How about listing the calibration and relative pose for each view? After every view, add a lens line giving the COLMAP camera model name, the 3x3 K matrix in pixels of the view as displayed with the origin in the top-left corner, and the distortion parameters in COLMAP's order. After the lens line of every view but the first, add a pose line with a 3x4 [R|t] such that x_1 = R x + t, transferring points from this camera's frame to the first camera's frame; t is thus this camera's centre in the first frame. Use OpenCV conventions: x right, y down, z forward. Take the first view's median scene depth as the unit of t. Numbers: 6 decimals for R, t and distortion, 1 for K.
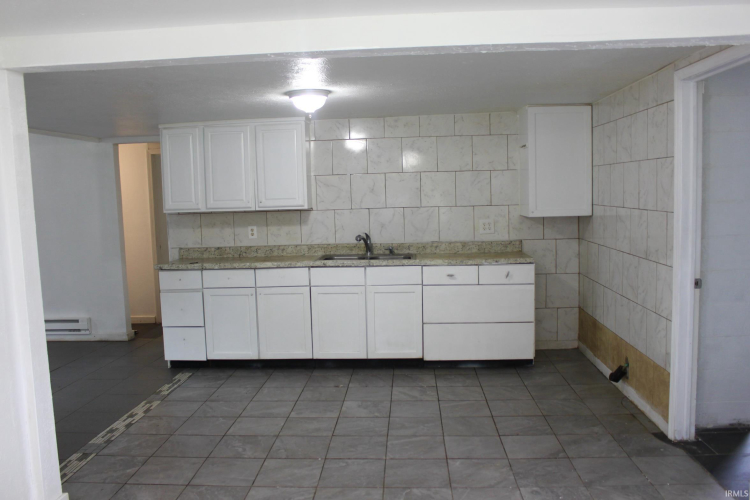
lens RADIAL K [[636.0, 0, 375.0], [0, 636.0, 250.0], [0, 0, 1]] dist [-0.165160, 0.147476]
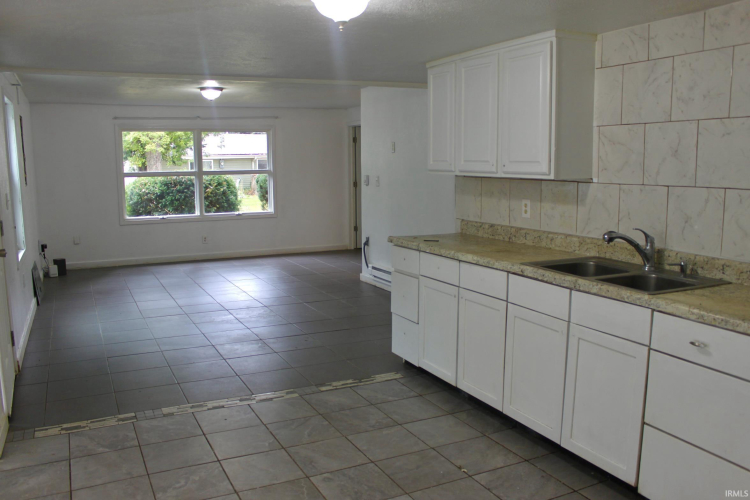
lens RADIAL K [[636.0, 0, 375.0], [0, 636.0, 250.0], [0, 0, 1]] dist [-0.165160, 0.147476]
pose [[0.494343, 0.147037, -0.856741, 0.336382], [-0.085560, 0.989035, 0.120374, -0.054101], [0.865046, 0.013797, 0.501503, 0.527696]]
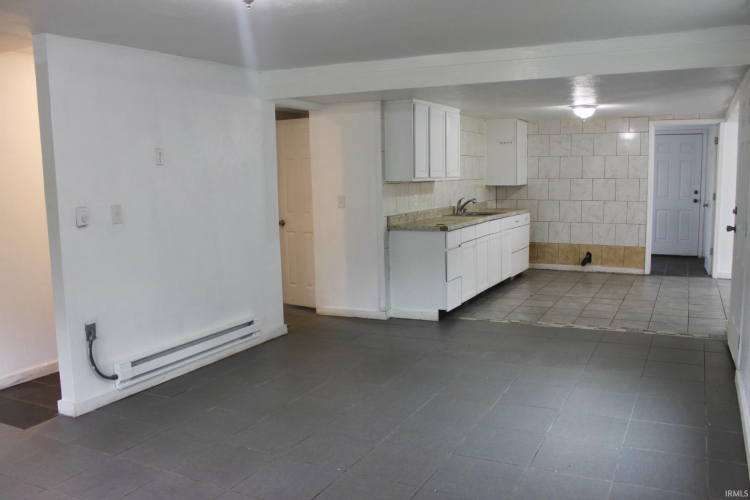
lens RADIAL K [[636.0, 0, 375.0], [0, 636.0, 250.0], [0, 0, 1]] dist [-0.165160, 0.147476]
pose [[0.412652, -0.090391, 0.906393, -1.336693], [0.085120, 0.994537, 0.060428, -0.013669], [-0.906903, 0.052217, 0.418091, 0.606549]]
